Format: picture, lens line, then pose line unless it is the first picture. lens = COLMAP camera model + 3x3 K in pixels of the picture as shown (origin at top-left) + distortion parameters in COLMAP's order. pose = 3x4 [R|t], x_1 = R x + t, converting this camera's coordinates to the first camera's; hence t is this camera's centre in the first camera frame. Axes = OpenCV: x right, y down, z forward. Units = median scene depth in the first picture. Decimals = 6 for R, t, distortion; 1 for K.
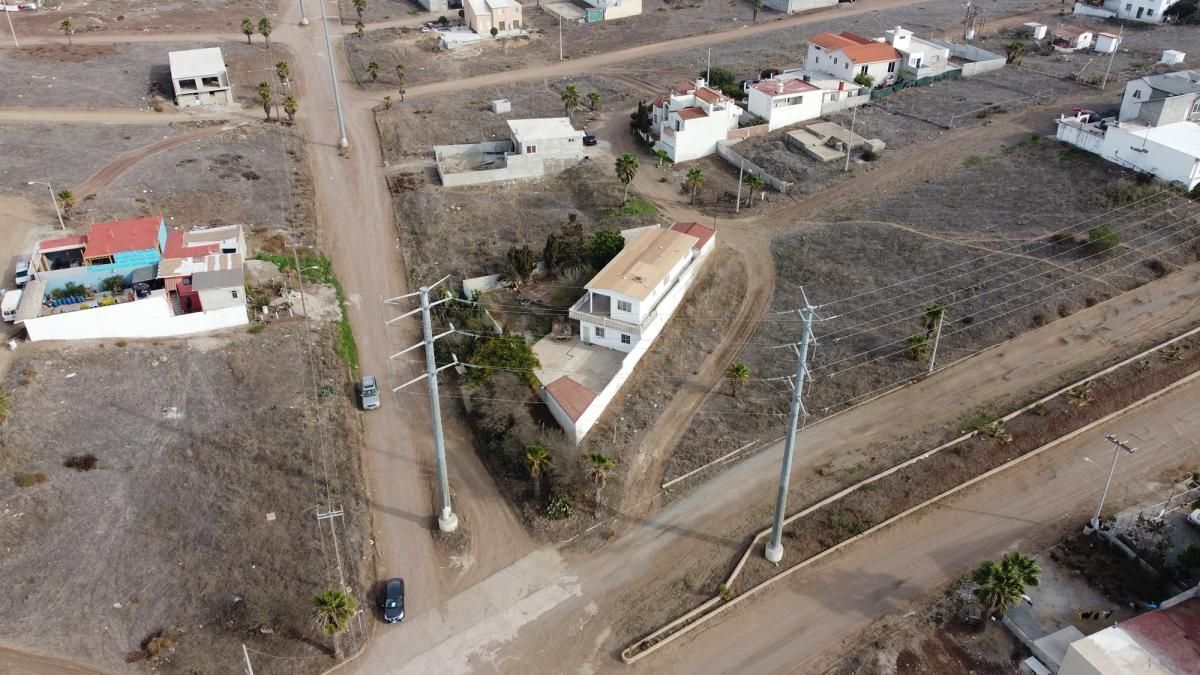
lens RADIAL K [[913.5, 0, 600.0], [0, 913.5, 337.5], [0, 0, 1]] dist [-0.002001, -0.002332]
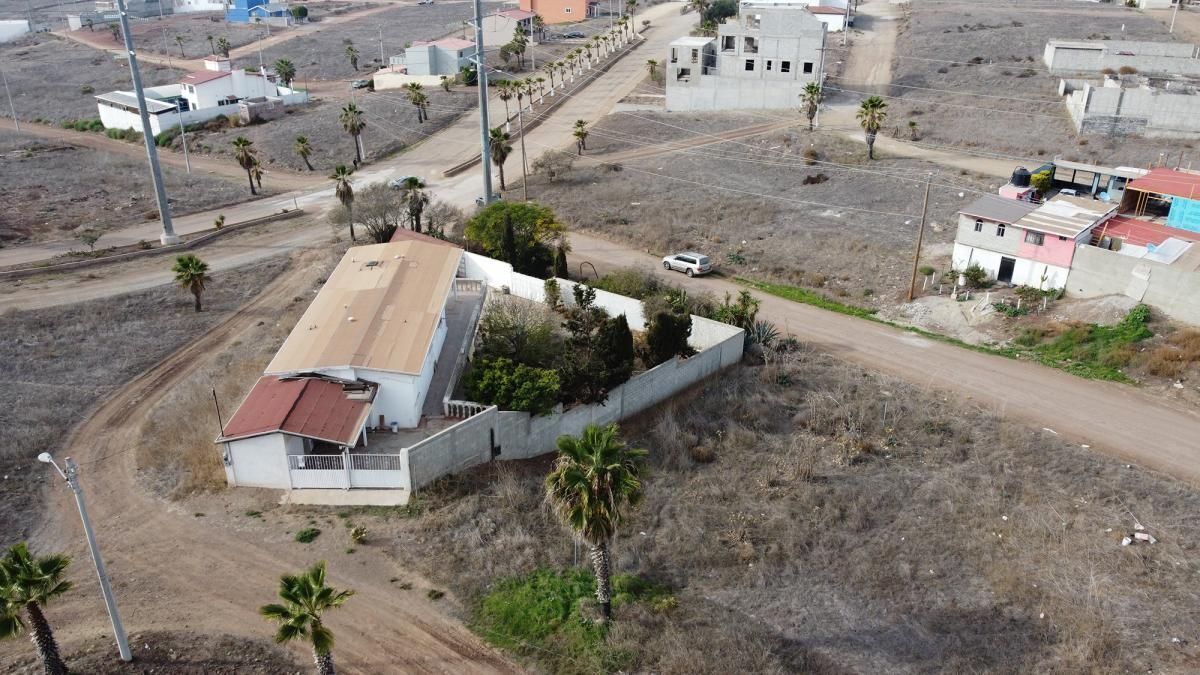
lens RADIAL K [[913.5, 0, 600.0], [0, 913.5, 337.5], [0, 0, 1]] dist [-0.002001, -0.002332]
pose [[-0.894038, 0.183549, -0.408664, 0.125574], [-0.243451, 0.566704, 0.787133, -0.412850], [0.376069, 0.803216, -0.461969, 1.117242]]
